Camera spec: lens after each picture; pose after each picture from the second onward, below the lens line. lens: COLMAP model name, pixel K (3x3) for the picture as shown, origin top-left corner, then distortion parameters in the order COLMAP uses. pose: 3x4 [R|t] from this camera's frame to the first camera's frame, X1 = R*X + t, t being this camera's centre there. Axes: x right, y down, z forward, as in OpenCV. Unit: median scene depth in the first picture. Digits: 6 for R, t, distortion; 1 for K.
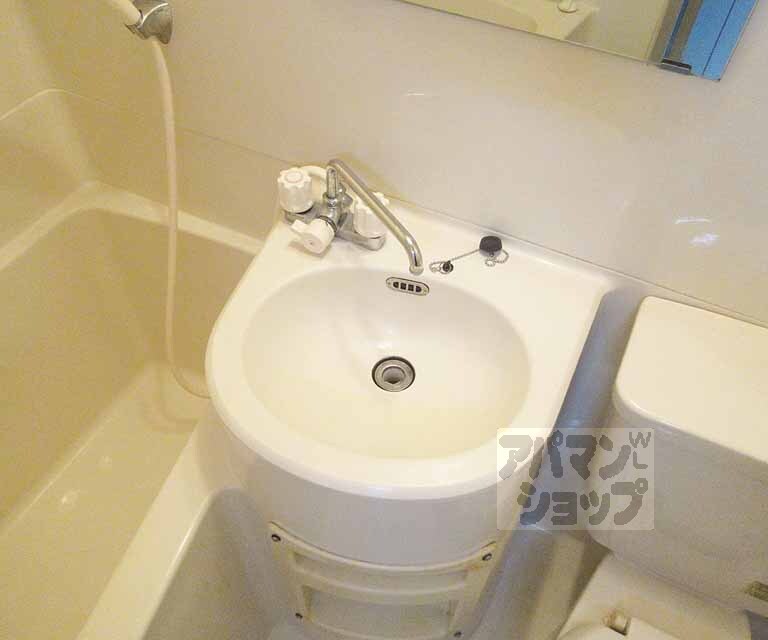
lens RADIAL K [[792.3, 0, 384.0], [0, 792.3, 320.0], [0, 0, 1]] dist [-0.012309, -0.009183]
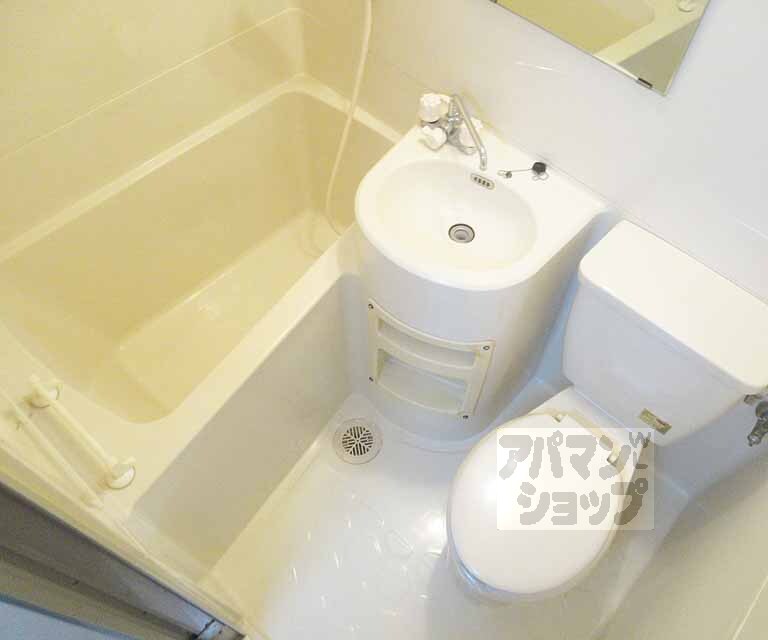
lens RADIAL K [[626.2, 0, 384.0], [0, 626.2, 320.0], [0, 0, 1]] dist [-0.042135, 0.006202]
pose [[0.960498, 0.250652, -0.120904, 0.062665], [-0.227532, 0.957474, 0.177405, 0.049106], [0.160229, -0.142887, 0.976683, -0.333745]]
